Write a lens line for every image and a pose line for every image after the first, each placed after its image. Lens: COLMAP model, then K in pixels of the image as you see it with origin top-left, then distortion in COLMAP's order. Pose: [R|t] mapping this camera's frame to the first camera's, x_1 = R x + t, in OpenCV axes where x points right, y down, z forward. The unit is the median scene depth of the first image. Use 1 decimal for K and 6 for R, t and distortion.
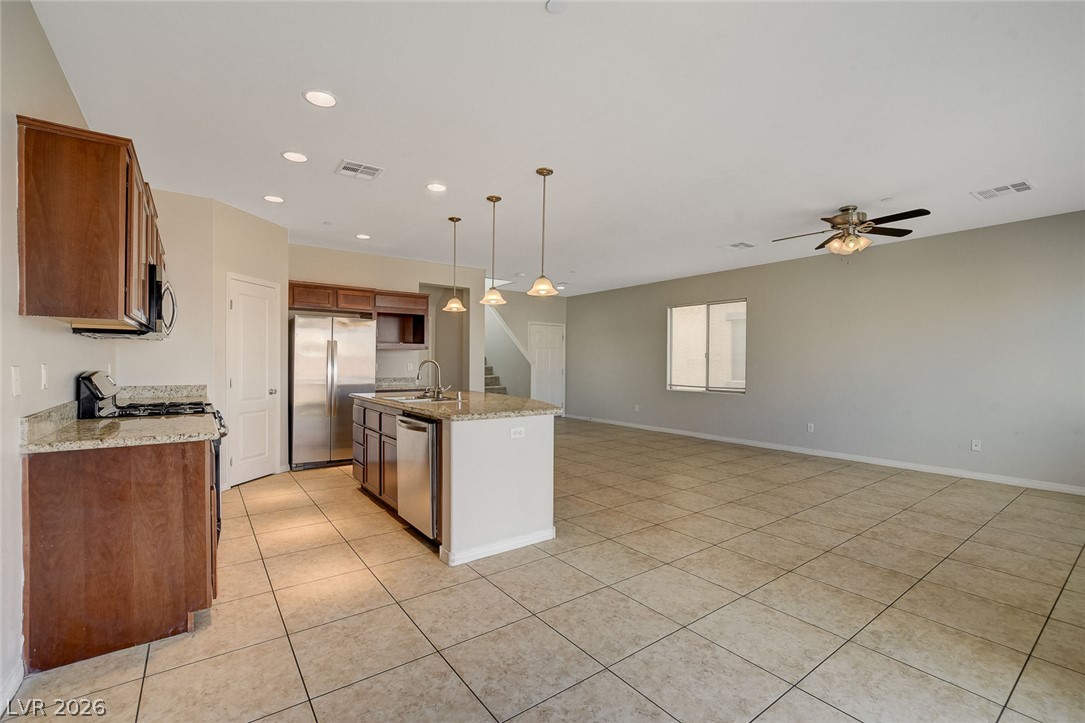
lens RADIAL K [[472.7, 0, 536.3], [0, 472.7, 362.8], [0, 0, 1]] dist [-0.023849, 0.002569]
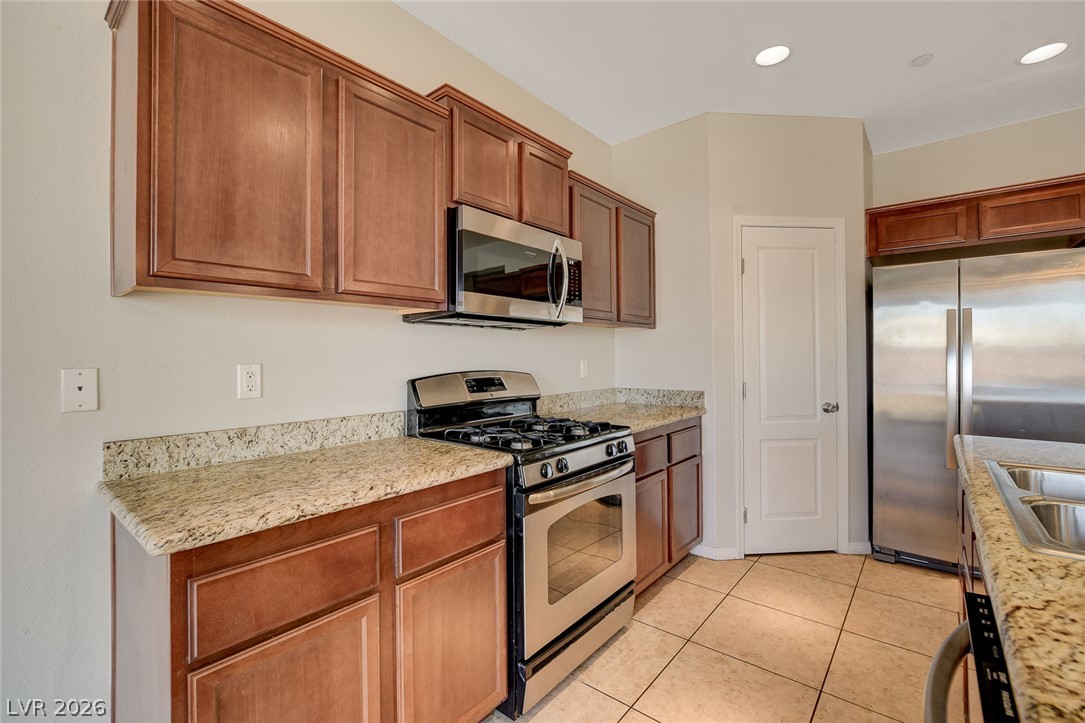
lens RADIAL K [[472.7, 0, 541.6], [0, 472.7, 353.8], [0, 0, 1]] dist [-0.023849, 0.002569]
pose [[0.250438, -0.015111, -0.968015, -0.145975], [0.008657, 0.999873, -0.013369, 0.000722], [0.968094, -0.005032, 0.250537, 0.792976]]
